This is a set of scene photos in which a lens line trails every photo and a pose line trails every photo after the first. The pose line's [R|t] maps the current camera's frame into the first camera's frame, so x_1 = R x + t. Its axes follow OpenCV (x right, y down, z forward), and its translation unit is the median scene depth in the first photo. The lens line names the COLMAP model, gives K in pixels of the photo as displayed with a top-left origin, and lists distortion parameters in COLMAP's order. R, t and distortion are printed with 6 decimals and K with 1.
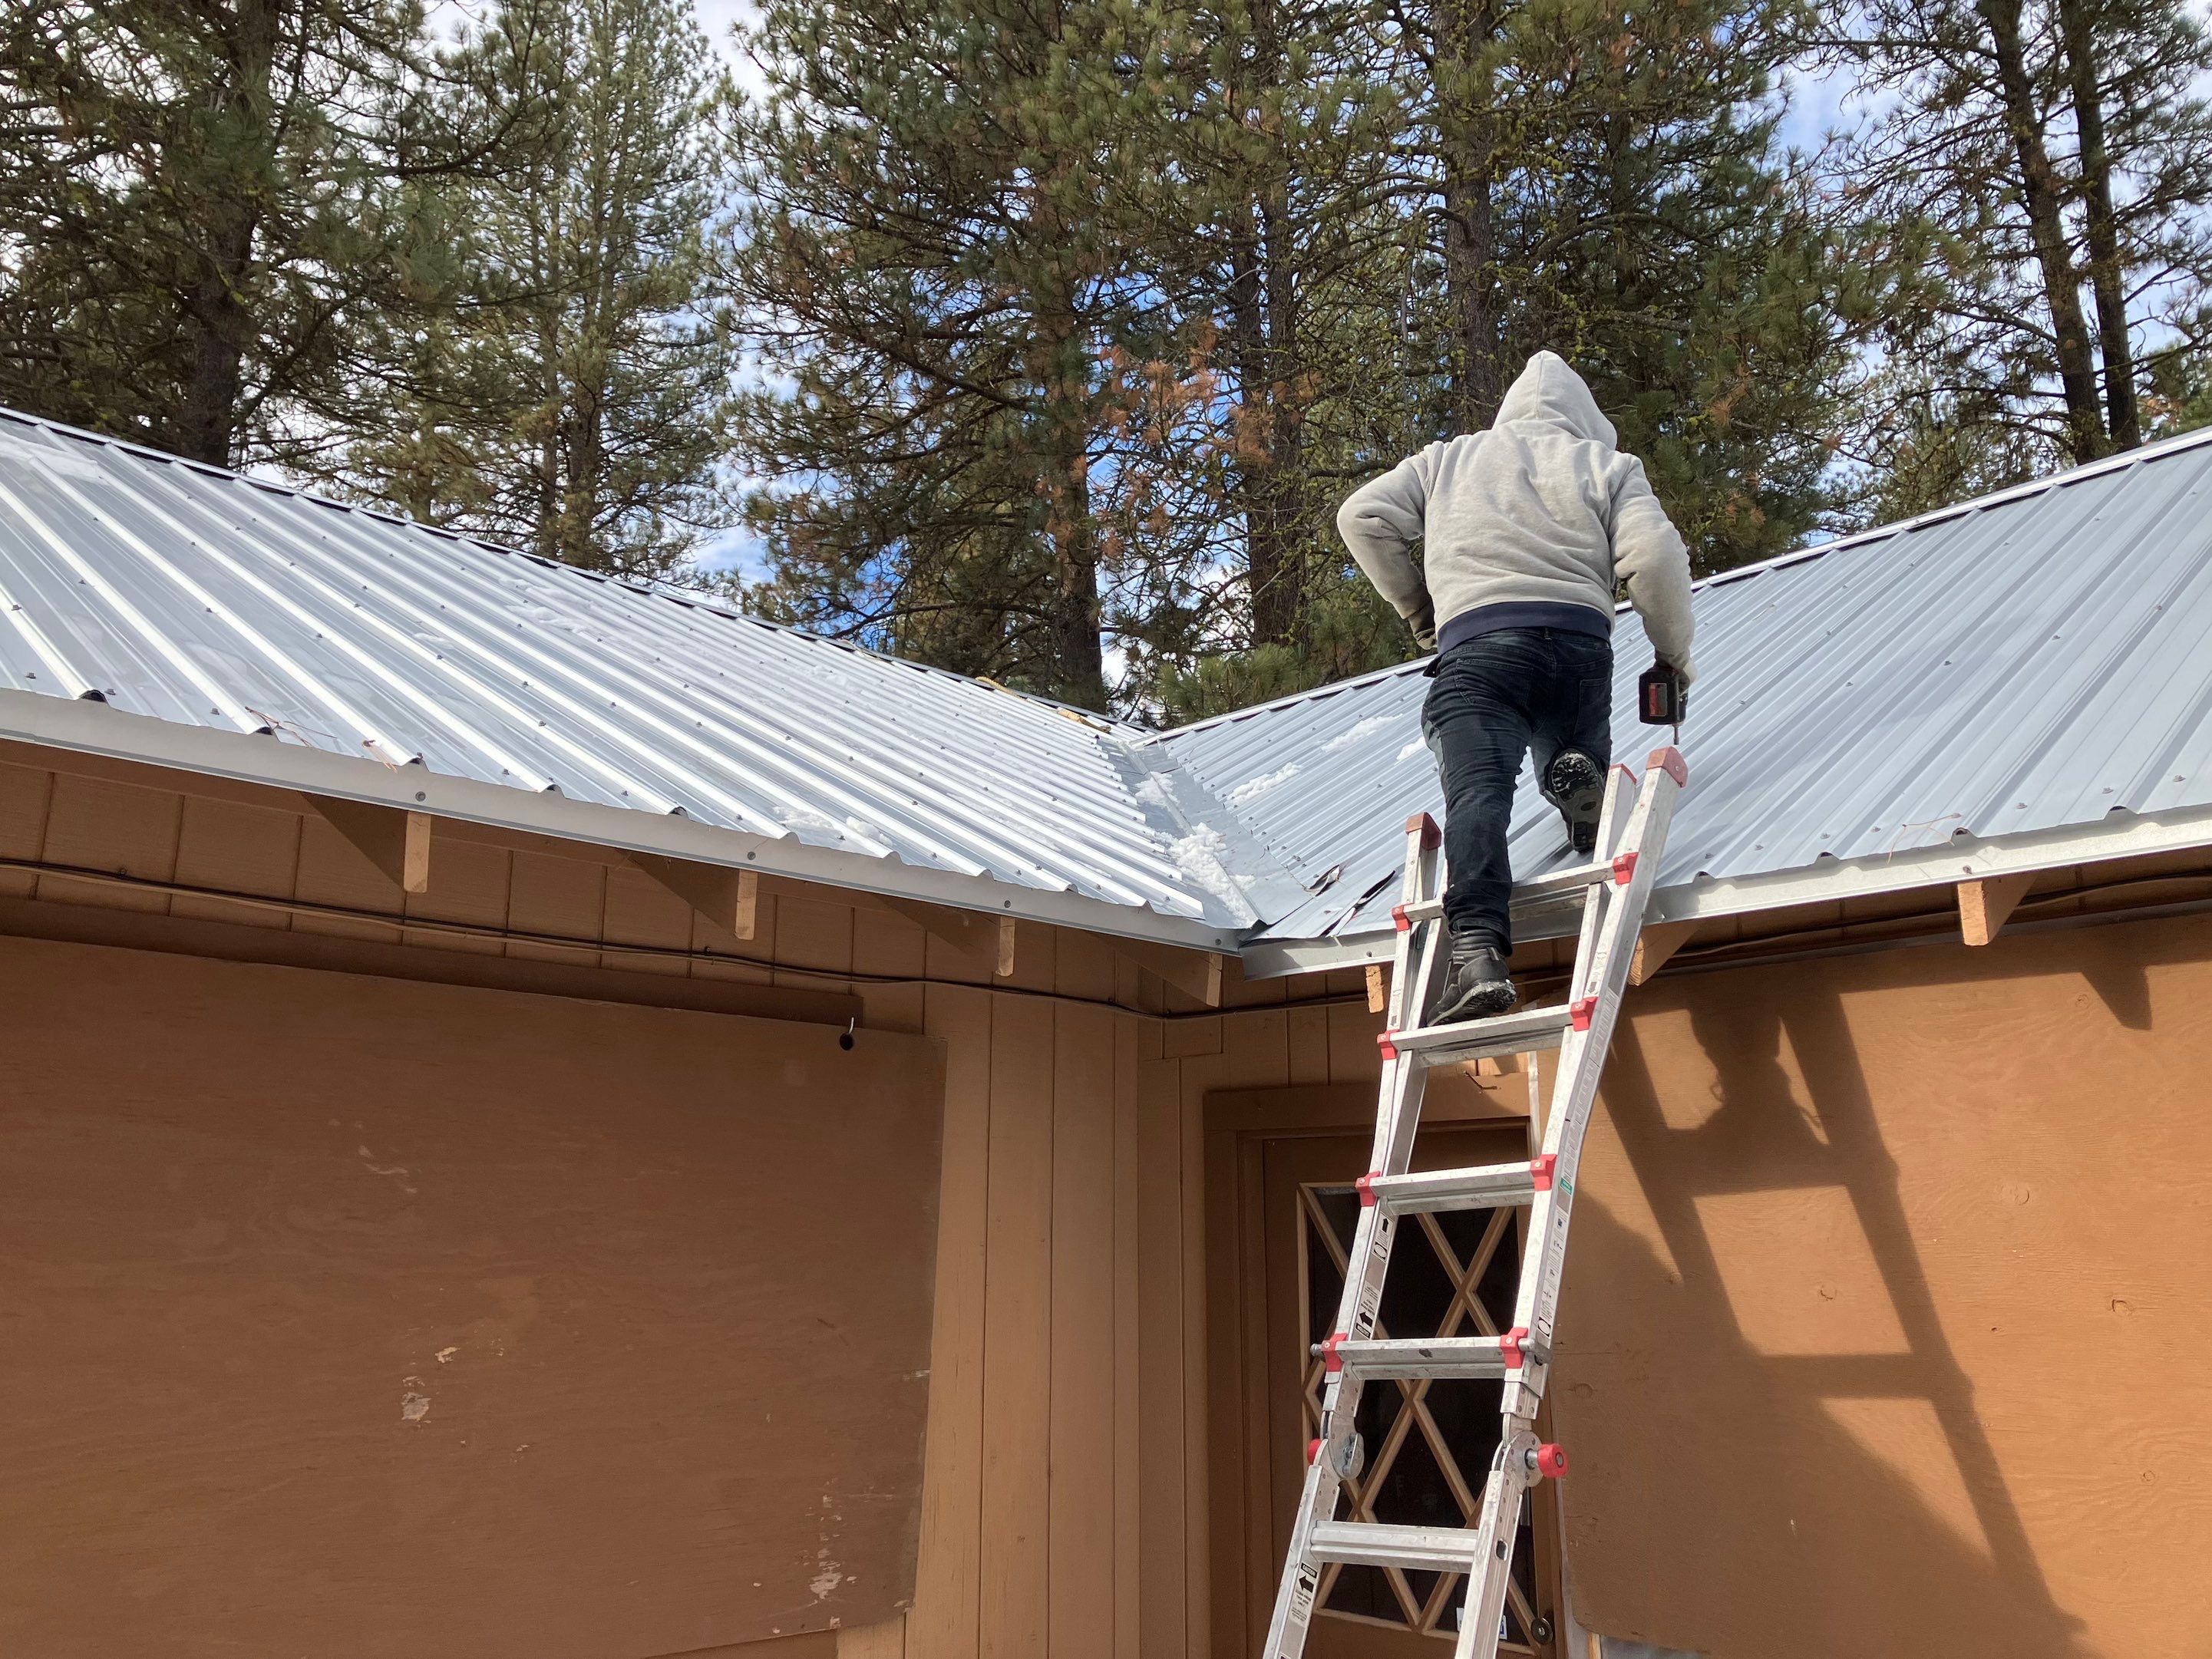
lens RADIAL K [[1826.0, 0, 1099.6], [0, 1826.0, 801.0], [0, 0, 1]] dist [0.063392, -0.078880]
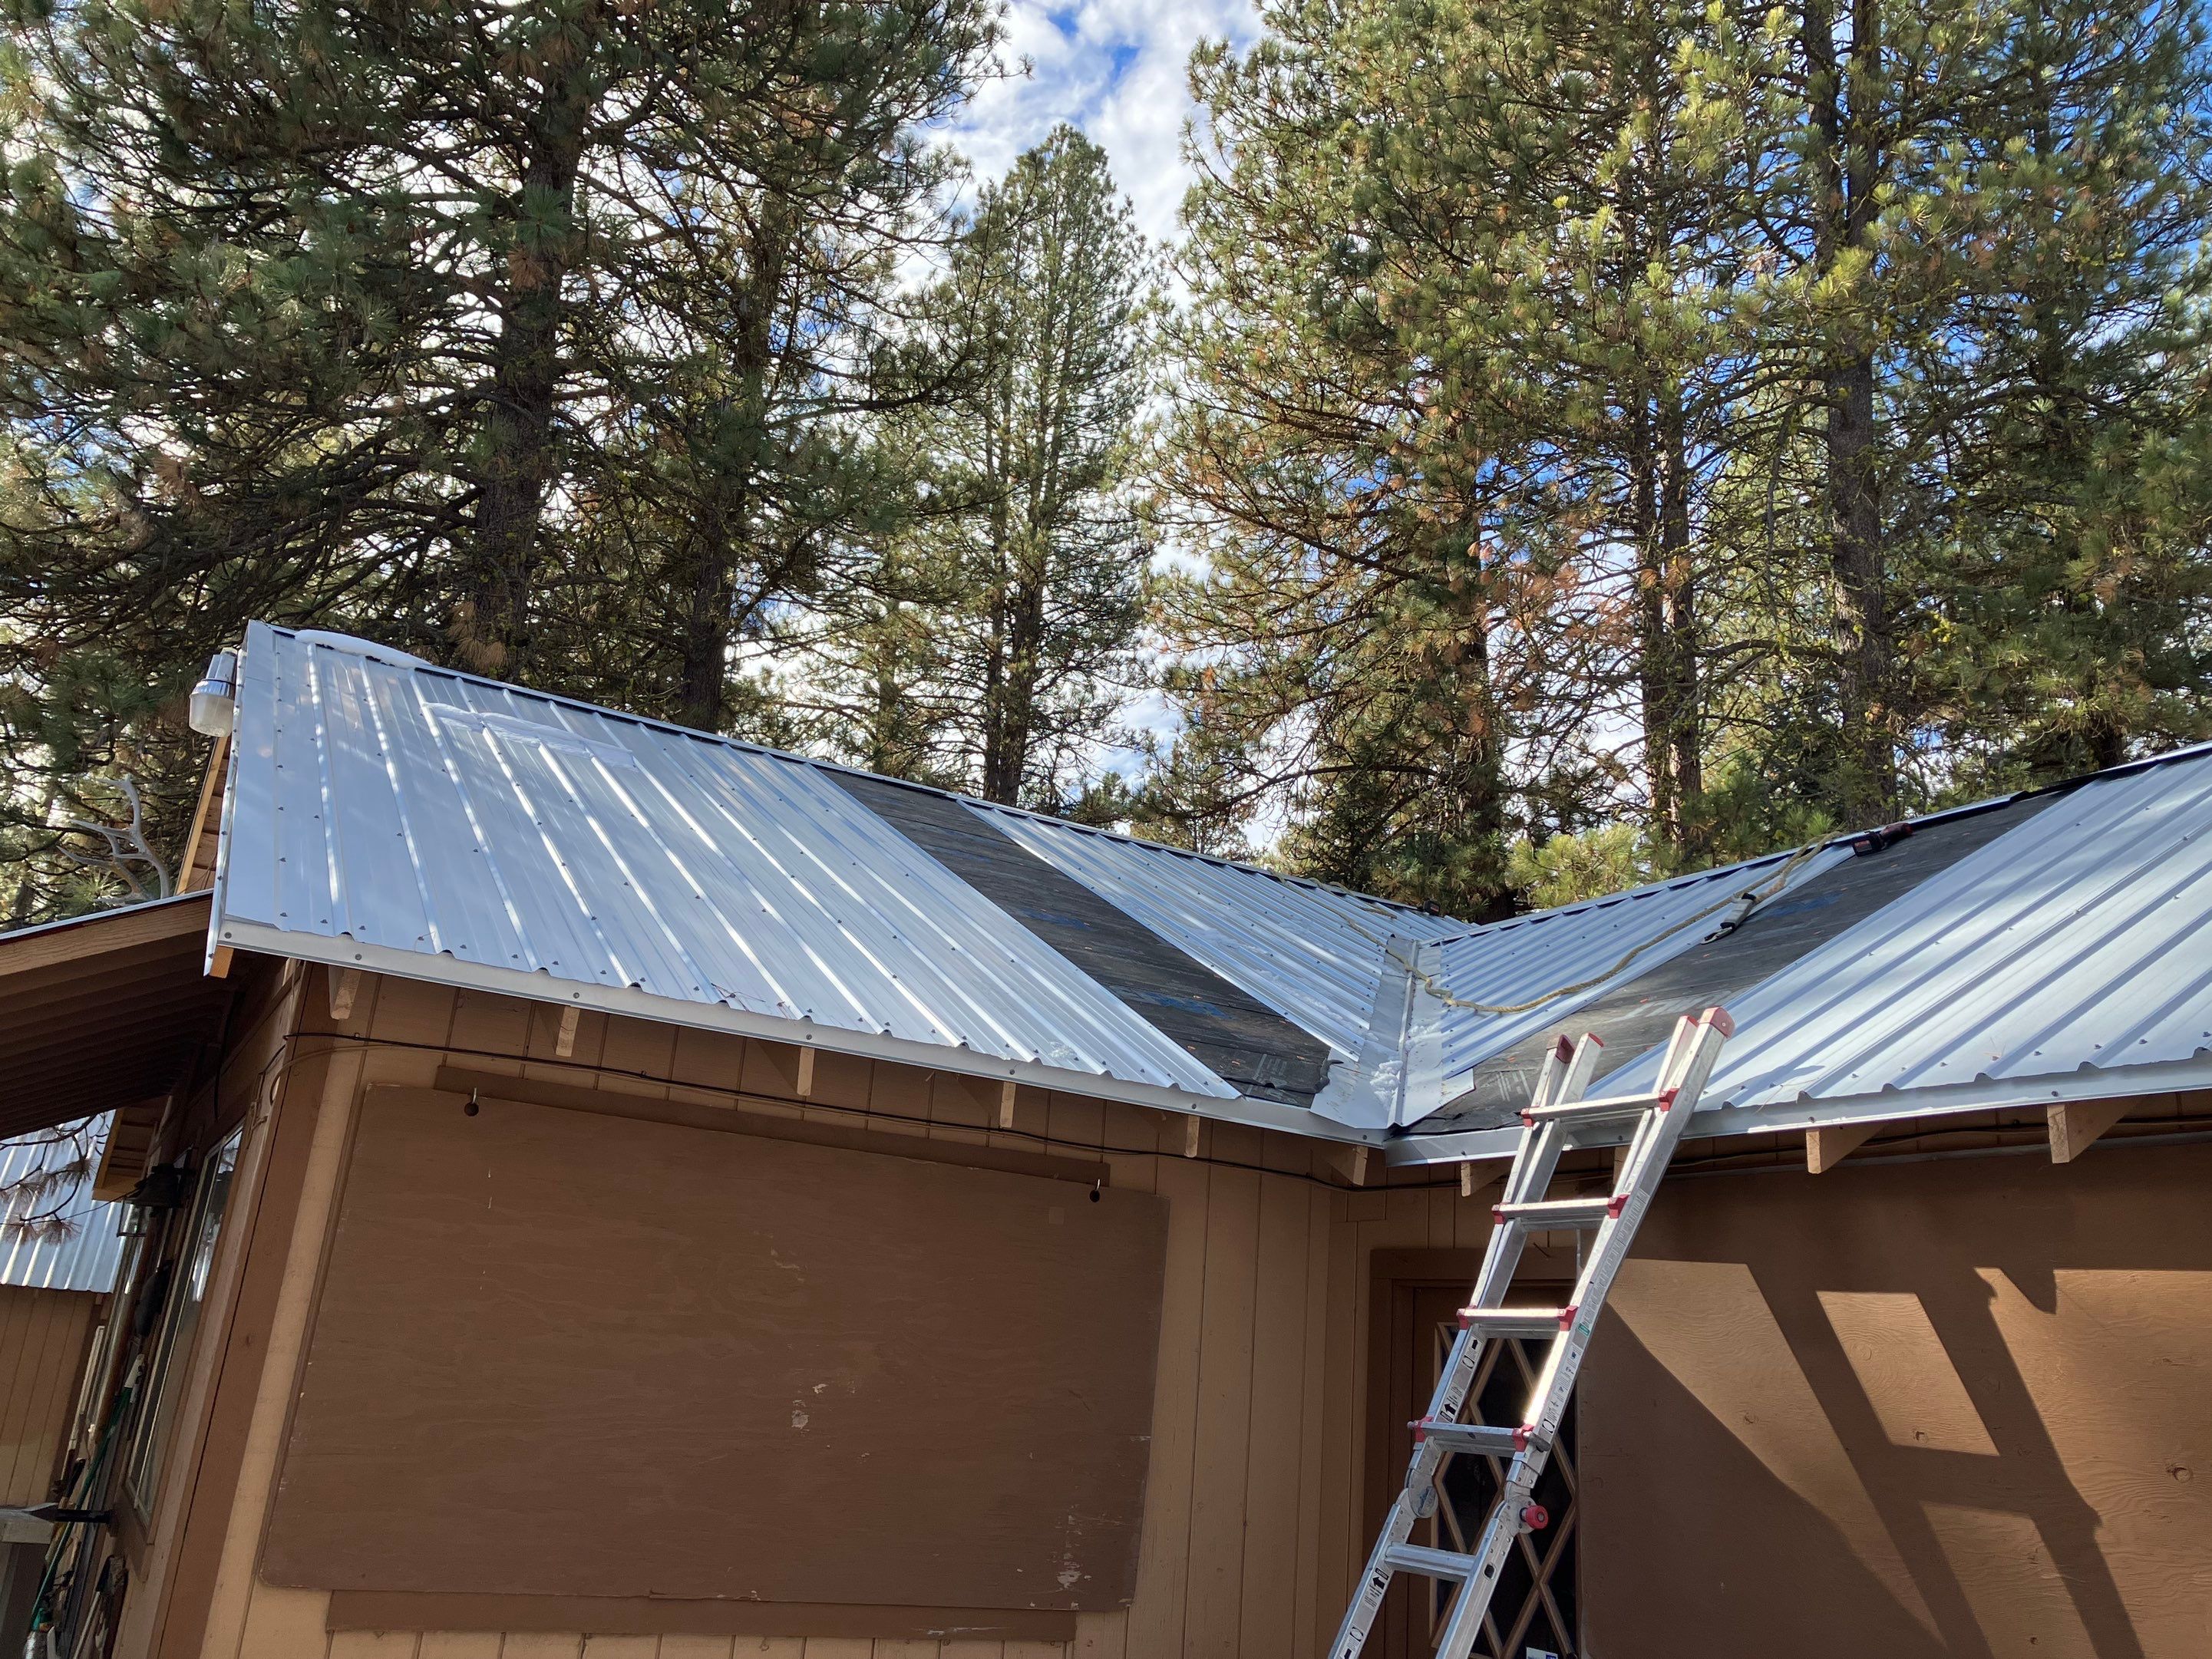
lens RADIAL K [[1810.3, 0, 1080.9], [0, 1810.3, 837.3], [0, 0, 1]] dist [0.065796, -0.115216]
pose [[0.969654, 0.001752, -0.244474, 0.022527], [-0.015353, 0.998437, -0.053739, -0.008386], [0.243998, 0.055862, 0.968165, -0.045189]]
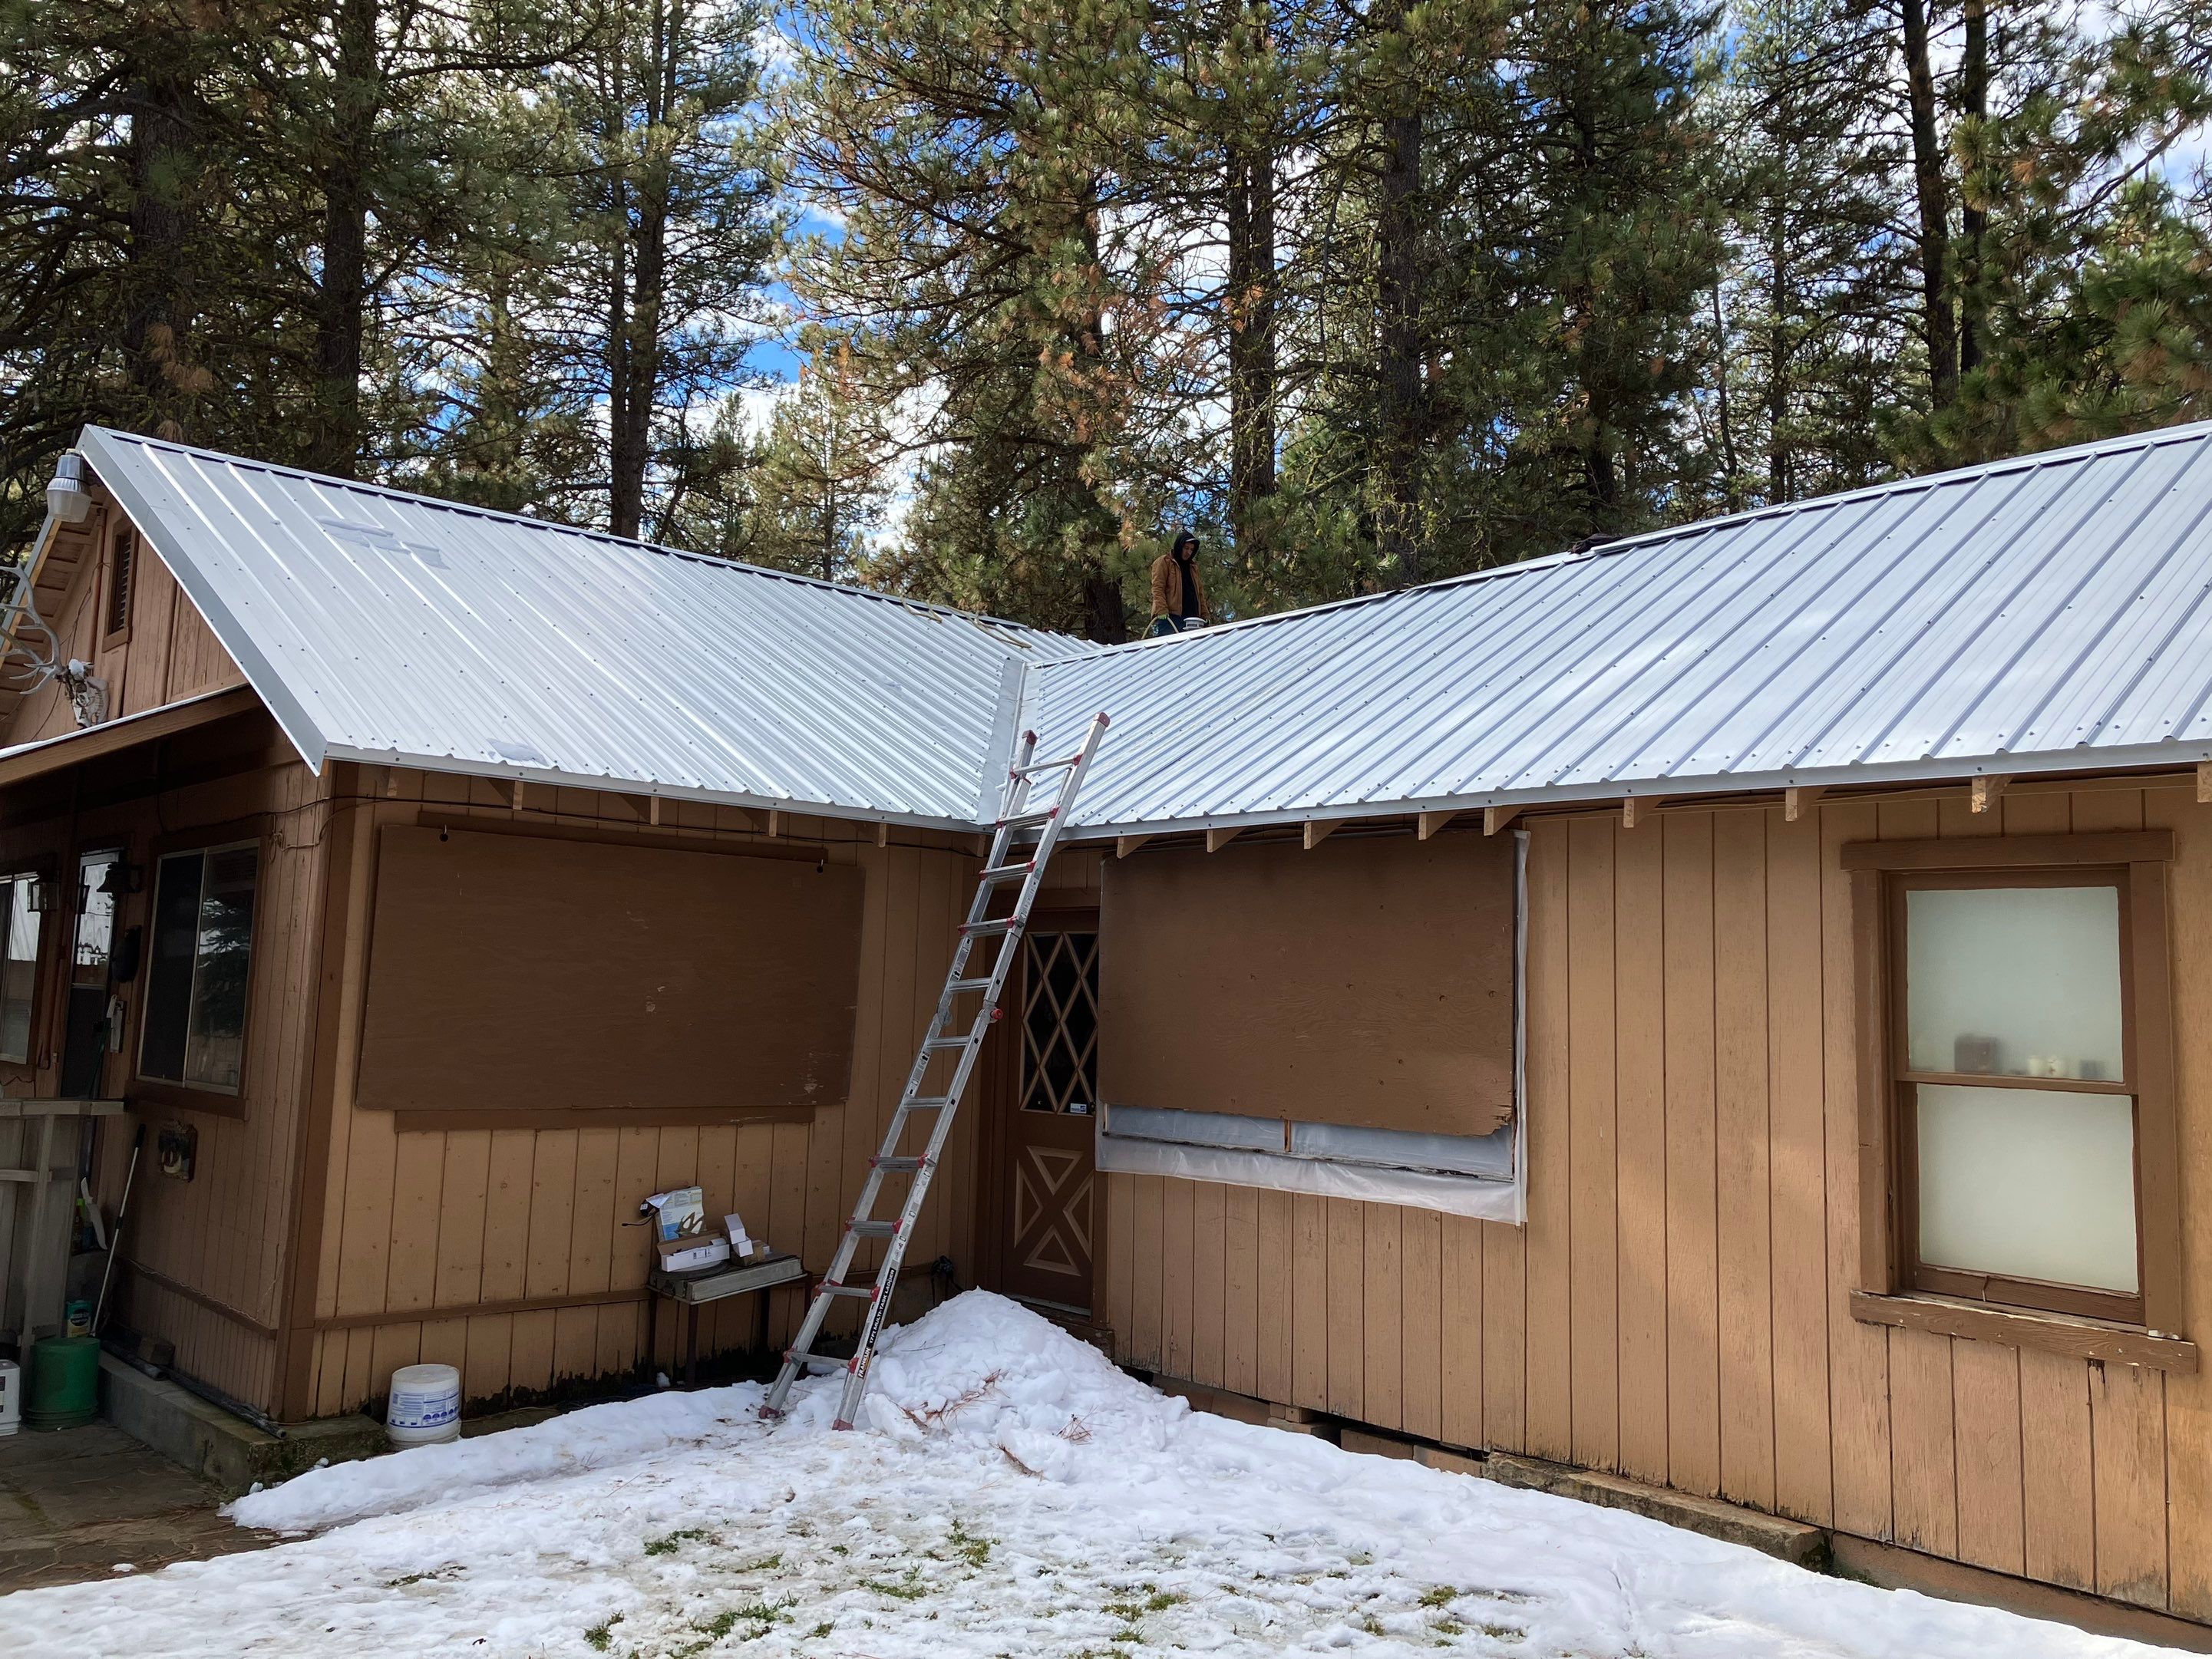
lens RADIAL K [[1800.8, 0, 1163.8], [0, 1800.8, 841.9], [0, 0, 1]] dist [0.033895, 0.000524]
pose [[0.999794, 0.020000, 0.003465, 0.033867], [-0.020294, 0.988159, 0.152084, -0.030536], [-0.000383, -0.152123, 0.988361, -0.147545]]
